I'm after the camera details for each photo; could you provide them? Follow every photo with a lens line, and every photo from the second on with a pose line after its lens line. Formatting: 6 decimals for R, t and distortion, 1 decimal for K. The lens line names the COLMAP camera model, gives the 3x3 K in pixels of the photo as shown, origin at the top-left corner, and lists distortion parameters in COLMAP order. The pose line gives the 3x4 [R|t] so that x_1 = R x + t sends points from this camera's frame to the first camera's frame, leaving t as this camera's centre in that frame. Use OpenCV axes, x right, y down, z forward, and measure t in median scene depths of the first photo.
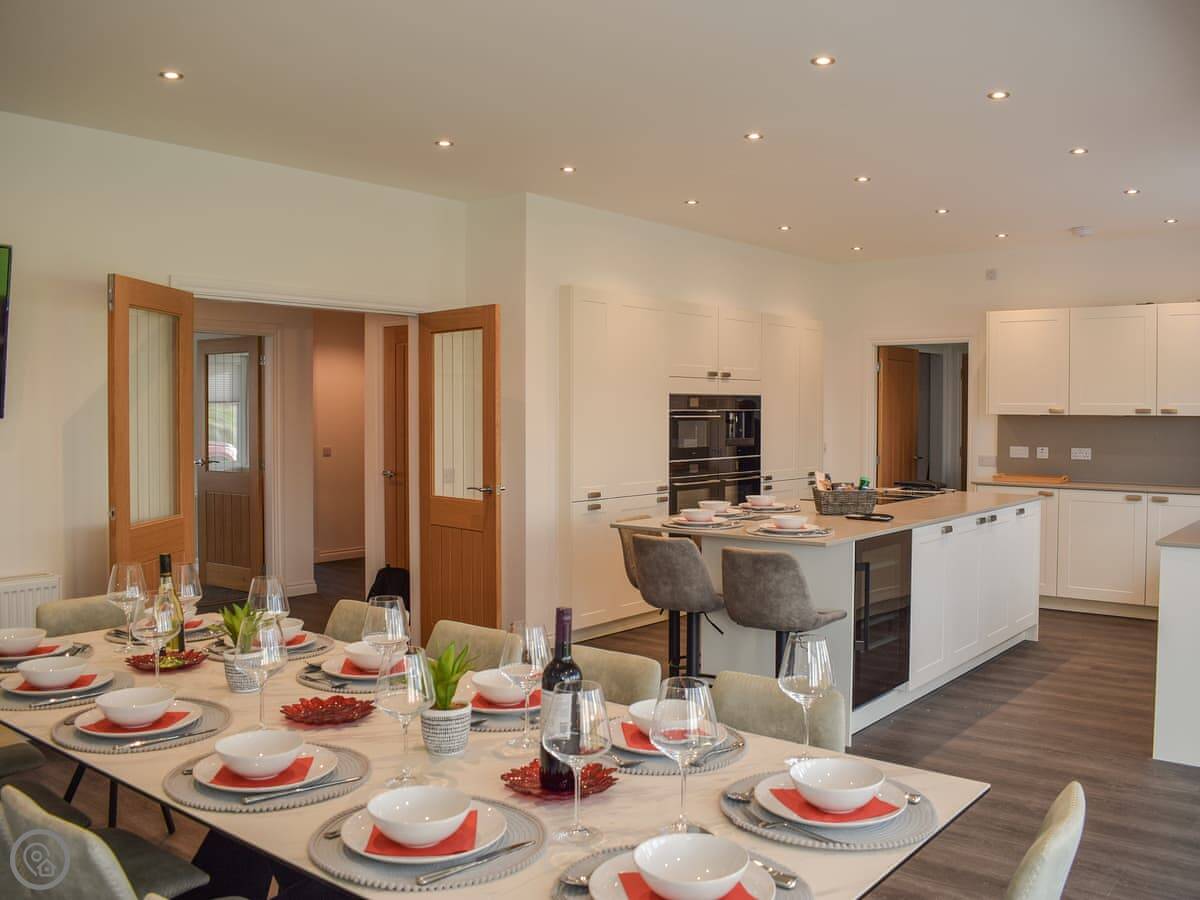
lens RADIAL K [[1097.6, 0, 597.1], [0, 1097.6, 446.5], [0, 0, 1]] dist [-0.080417, -0.005040]
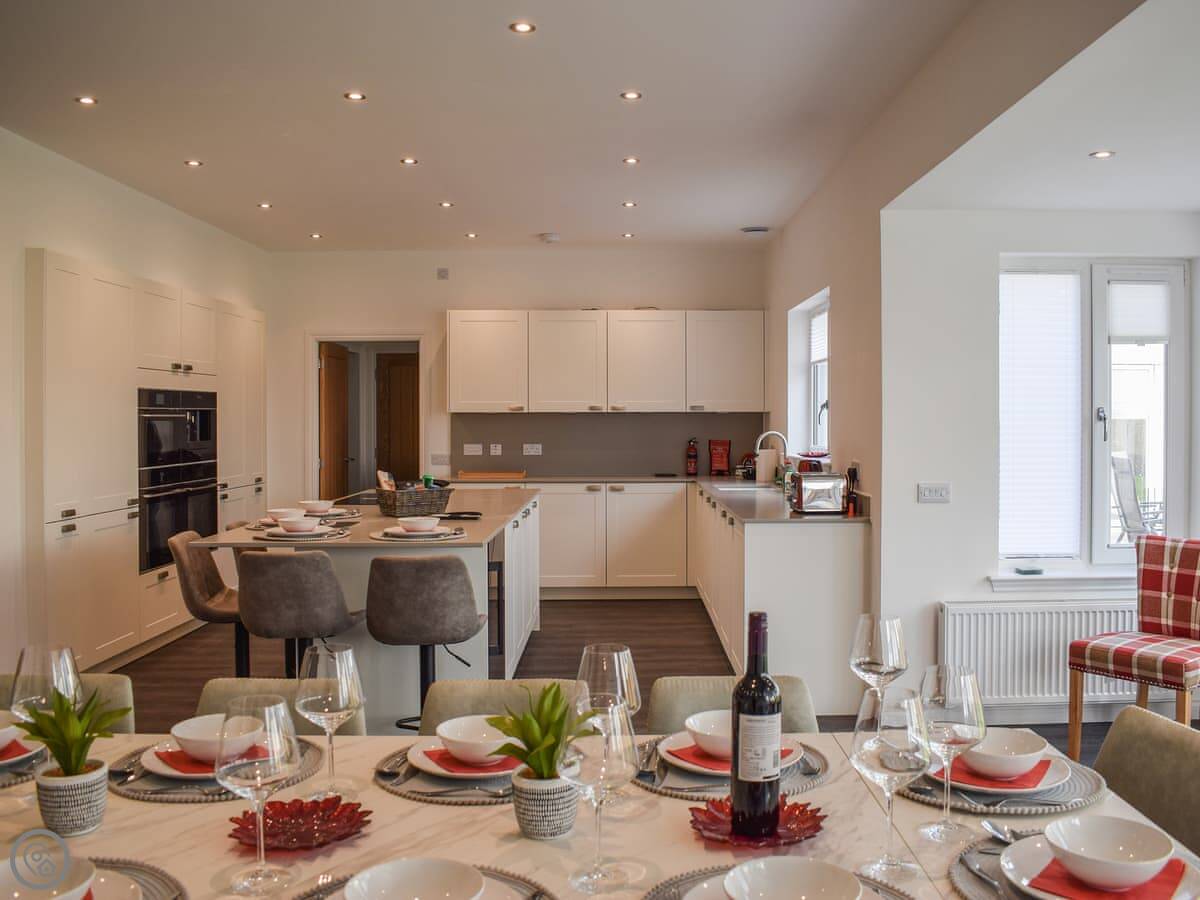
lens RADIAL K [[1116.4, 0, 646.7], [0, 1116.4, 426.8], [0, 0, 1]] dist [-0.063721, 0.000000]
pose [[0.765266, -0.010485, 0.643629, -0.196789], [0.026360, 0.999539, -0.015058, 0.004632], [-0.643174, 0.028489, 0.765190, 0.119787]]
